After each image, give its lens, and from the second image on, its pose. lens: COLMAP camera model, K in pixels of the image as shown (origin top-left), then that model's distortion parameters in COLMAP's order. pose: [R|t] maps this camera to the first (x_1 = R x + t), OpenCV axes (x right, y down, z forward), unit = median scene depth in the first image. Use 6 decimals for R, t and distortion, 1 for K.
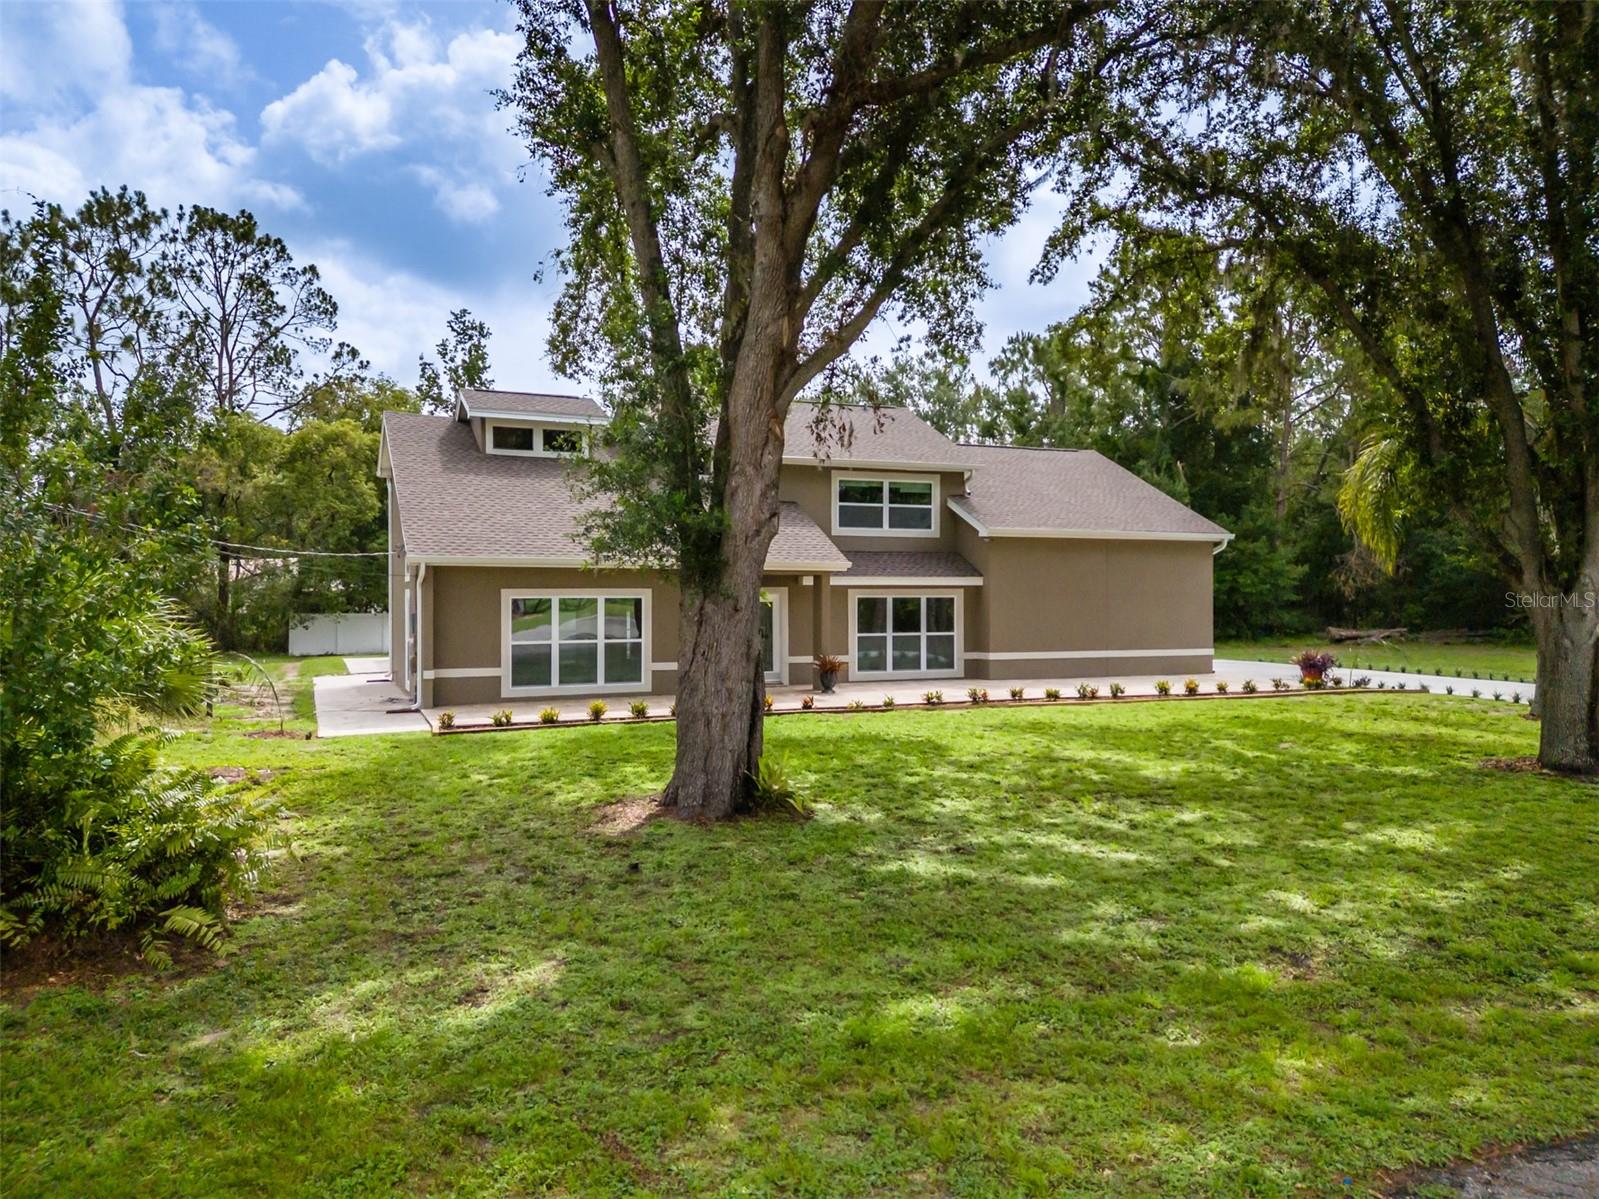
lens RADIAL K [[1185.8, 0, 799.5], [0, 1185.8, 599.5], [0, 0, 1]] dist [0.115013, -0.172888]
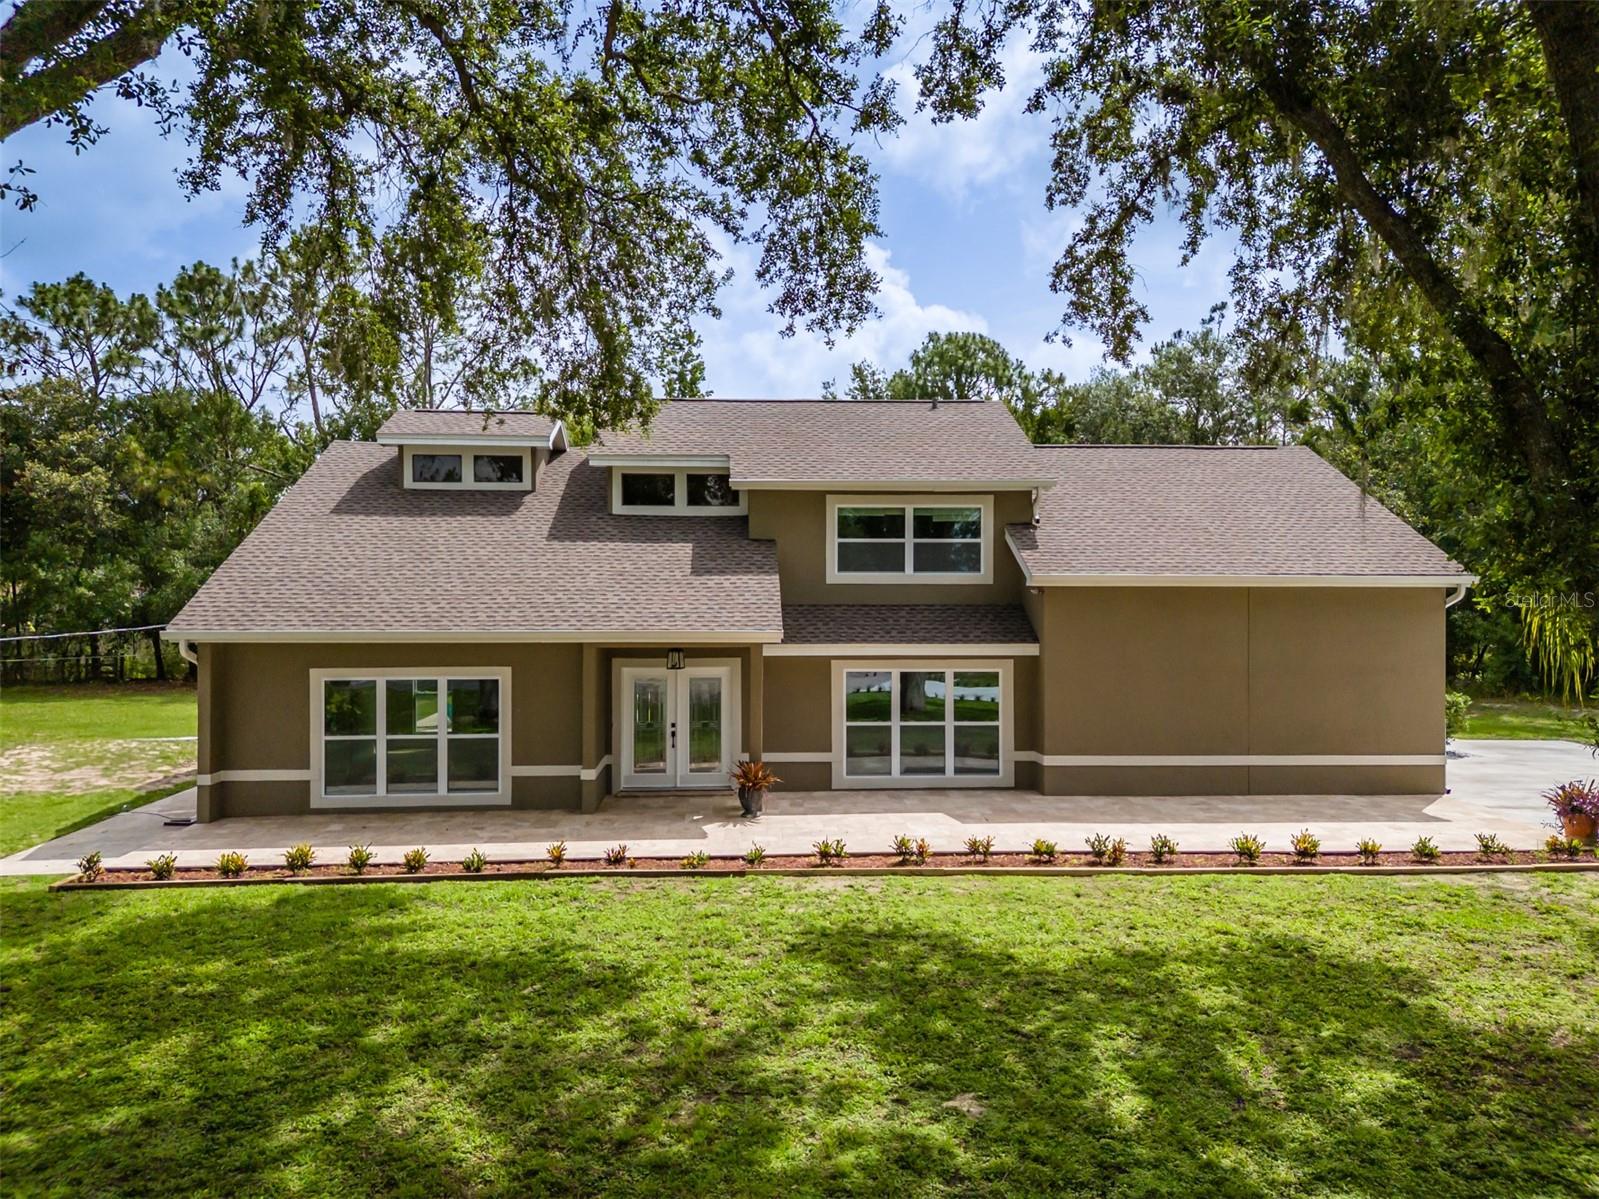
lens RADIAL K [[1177.3, 0, 789.7], [0, 1177.3, 602.0], [0, 0, 1]] dist [0.059093, -0.052529]
pose [[0.939662, 0.003535, -0.342086, 0.253180], [-0.001301, 0.999976, 0.006760, -0.047553], [0.342102, -0.005907, 0.939644, 0.308802]]
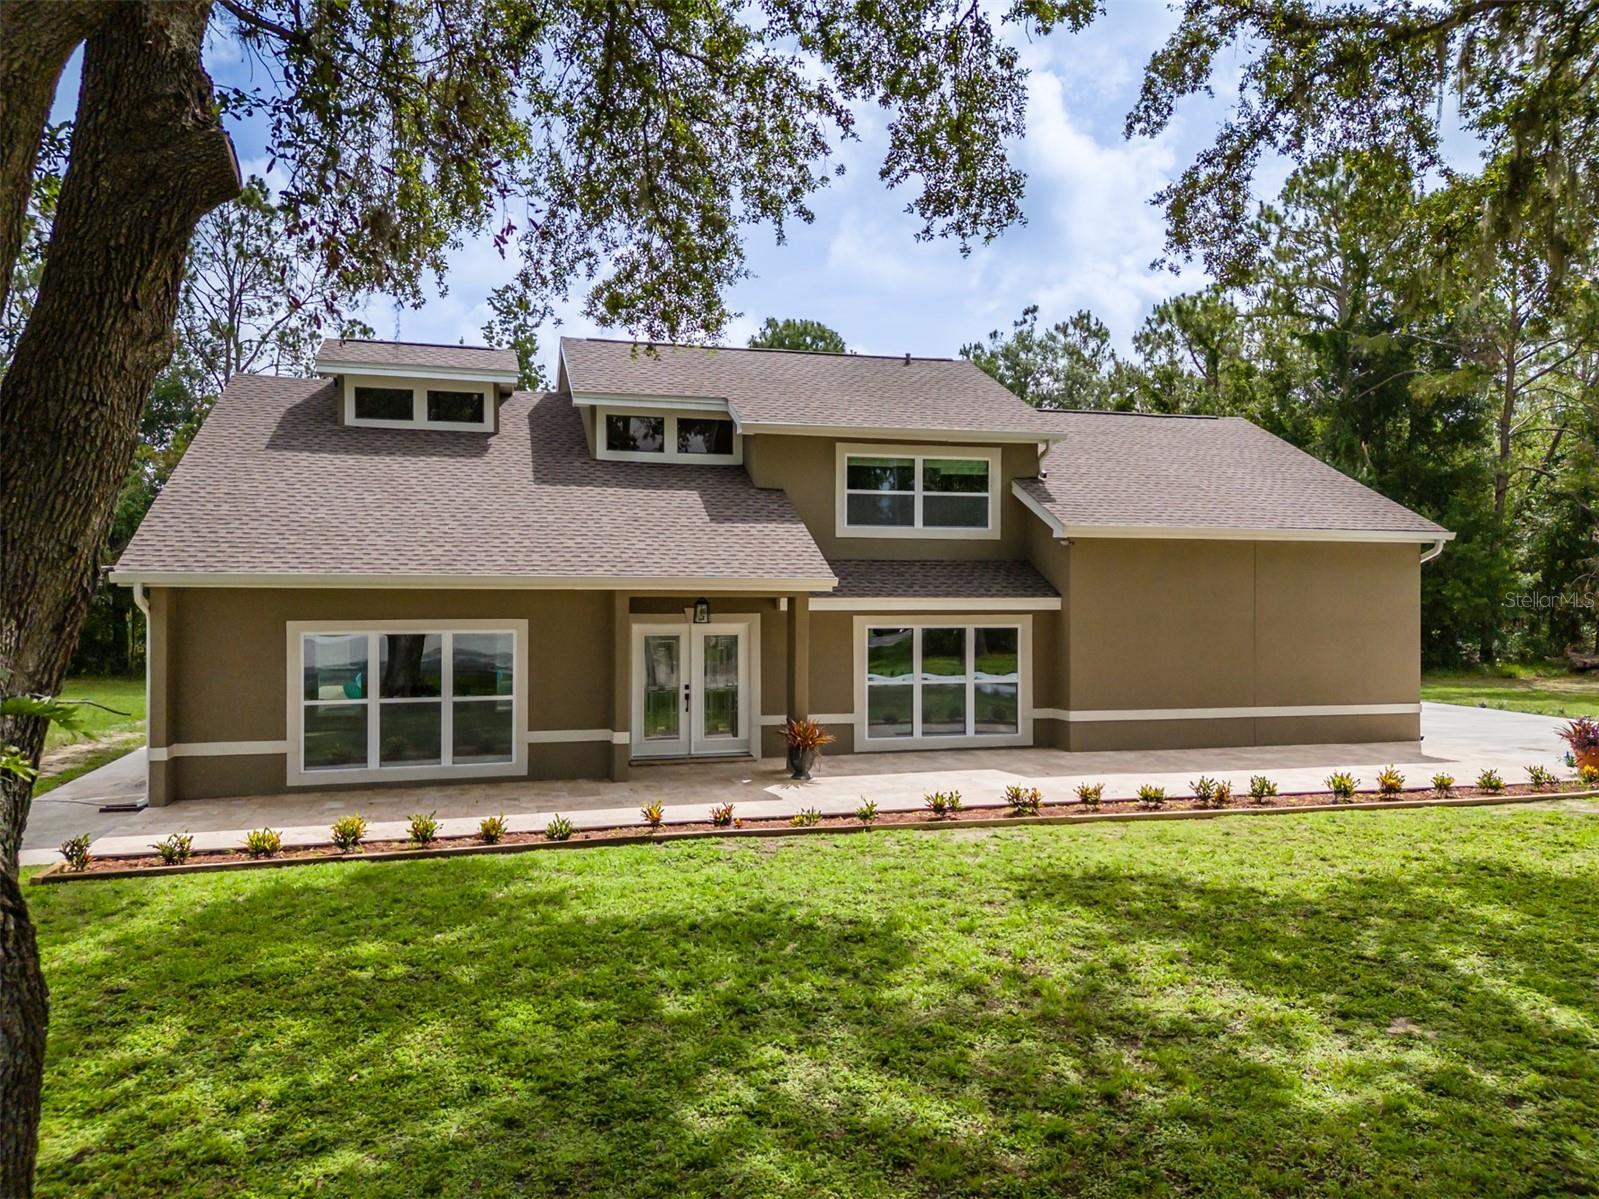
lens RADIAL K [[1177.4, 0, 791.8], [0, 1177.4, 612.0], [0, 0, 1]] dist [0.068802, -0.067977]
pose [[0.990555, 0.003664, -0.137067, 0.095408], [-0.002298, 0.999946, 0.010122, -0.017430], [0.137097, -0.009712, 0.990510, 0.315989]]
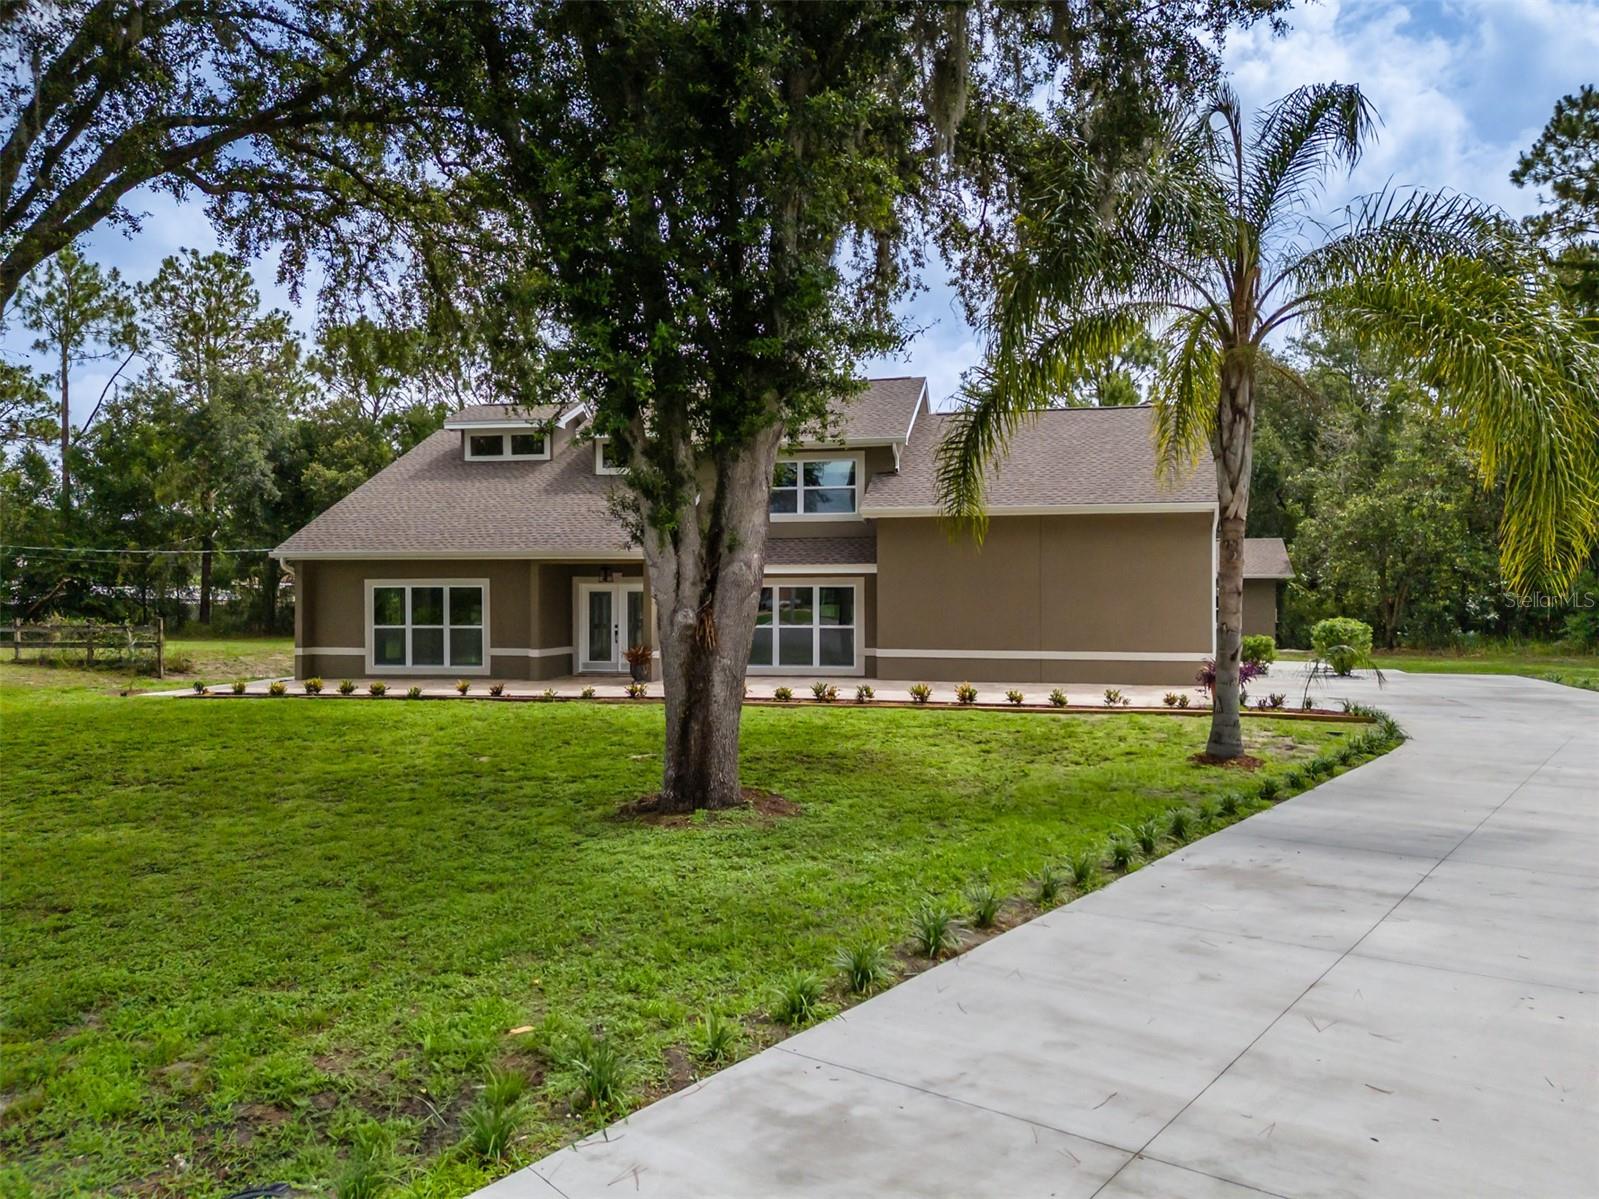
lens RADIAL K [[1171.7, 0, 808.5], [0, 1171.7, 607.2], [0, 0, 1]] dist [0.036574, -0.036720]
pose [[0.825463, 0.006160, -0.564423, 0.606402], [-0.000906, 0.999954, 0.009588, 0.005351], [0.564456, -0.007403, 0.825430, 0.249486]]
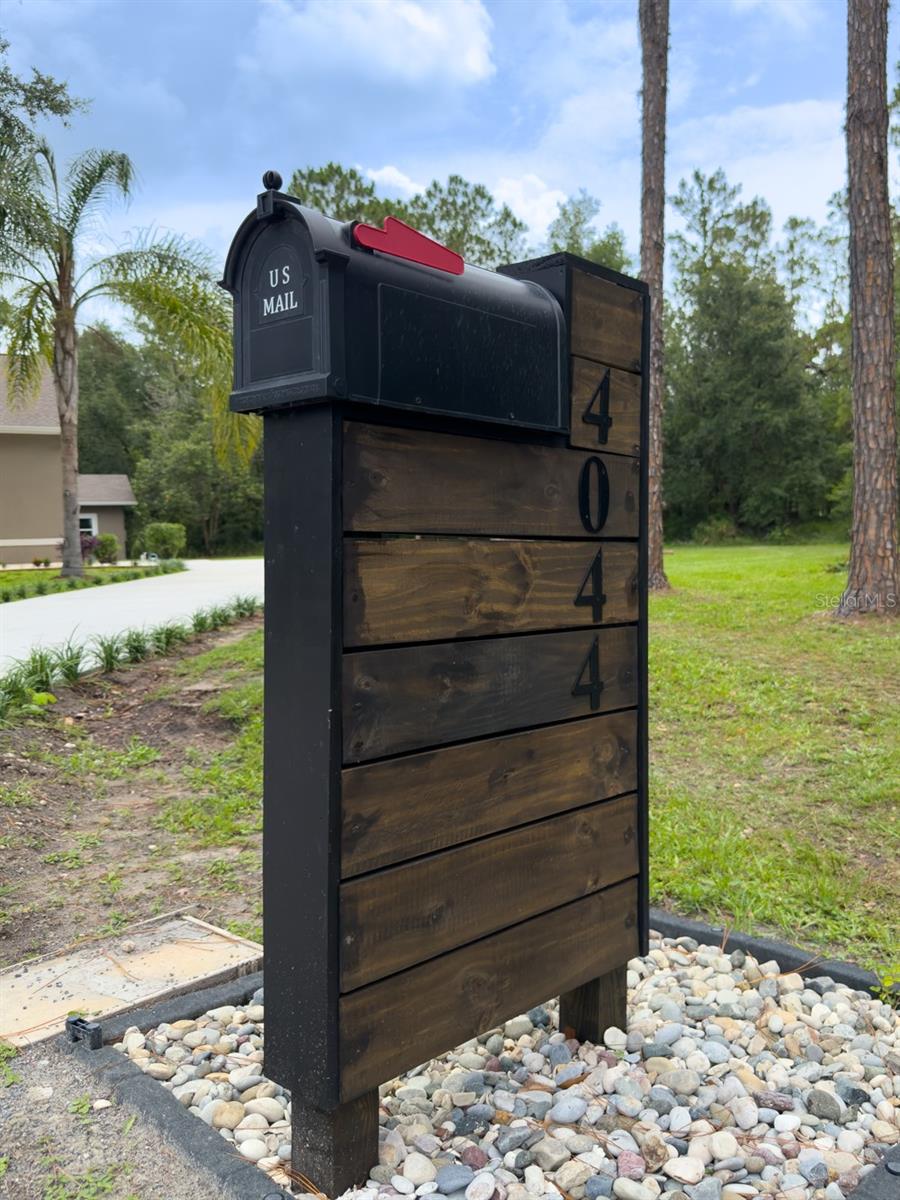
lens RADIAL K [[1031.0, 0, 450.0], [0, 1031.0, 600.0], [0, 0, 1]] dist [0.274325, -0.327398]
pose [[0.997810, -0.021078, 0.062692, 0.680476], [0.017682, 0.998371, 0.054248, 0.056745], [-0.063733, -0.053021, 0.996558, 0.030007]]
